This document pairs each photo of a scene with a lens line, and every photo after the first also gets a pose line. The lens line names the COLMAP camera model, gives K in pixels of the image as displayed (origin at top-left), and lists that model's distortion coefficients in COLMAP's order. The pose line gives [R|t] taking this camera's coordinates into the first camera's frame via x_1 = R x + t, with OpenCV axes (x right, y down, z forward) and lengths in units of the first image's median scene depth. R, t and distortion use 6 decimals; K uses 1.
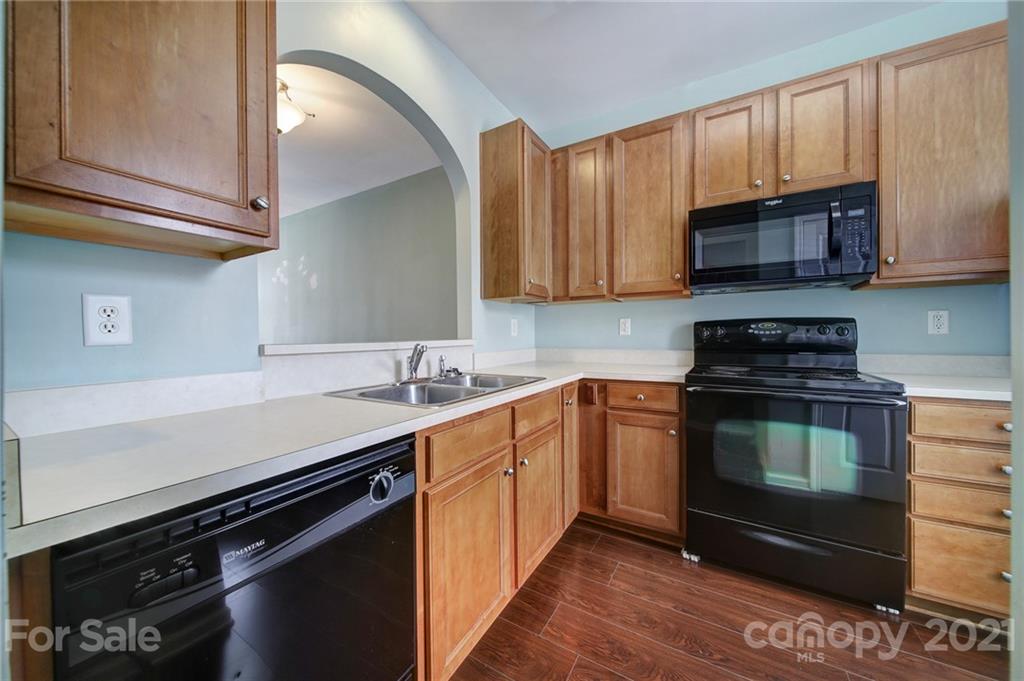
lens RADIAL K [[357.6, 0, 511.3], [0, 357.6, 336.3], [0, 0, 1]] dist [0.000111, -0.002363]
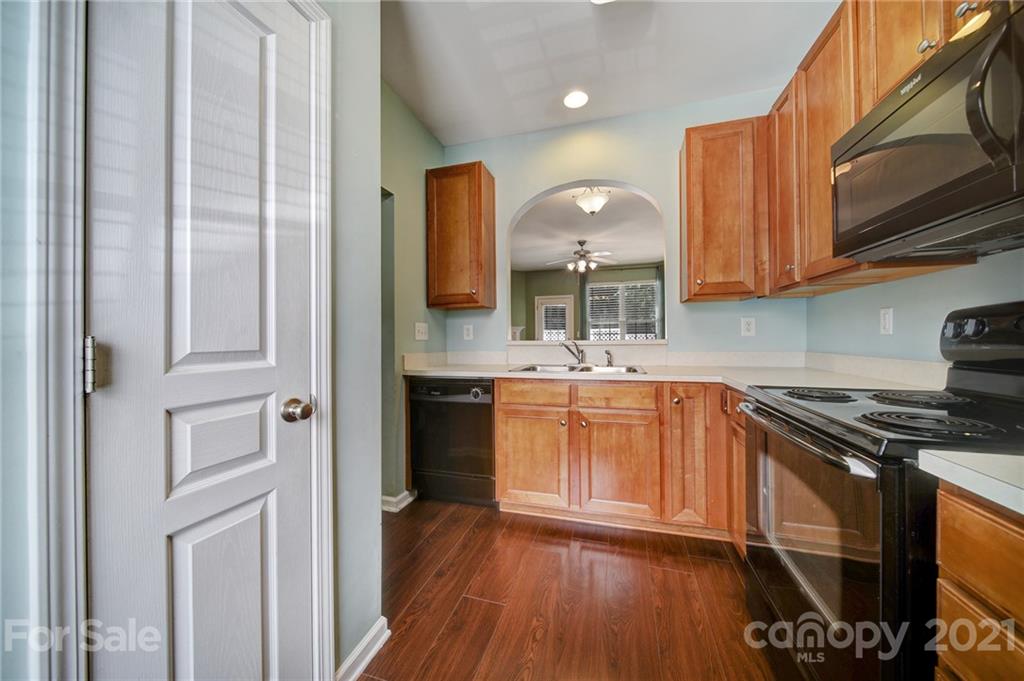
lens RADIAL K [[357.6, 0, 511.3], [0, 357.6, 336.3], [0, 0, 1]] dist [0.000111, -0.002363]
pose [[0.237914, -0.001873, -0.971284, 2.105345], [0.002443, 0.999996, -0.001330, -0.005335], [0.971283, -0.002057, 0.237918, 0.569007]]
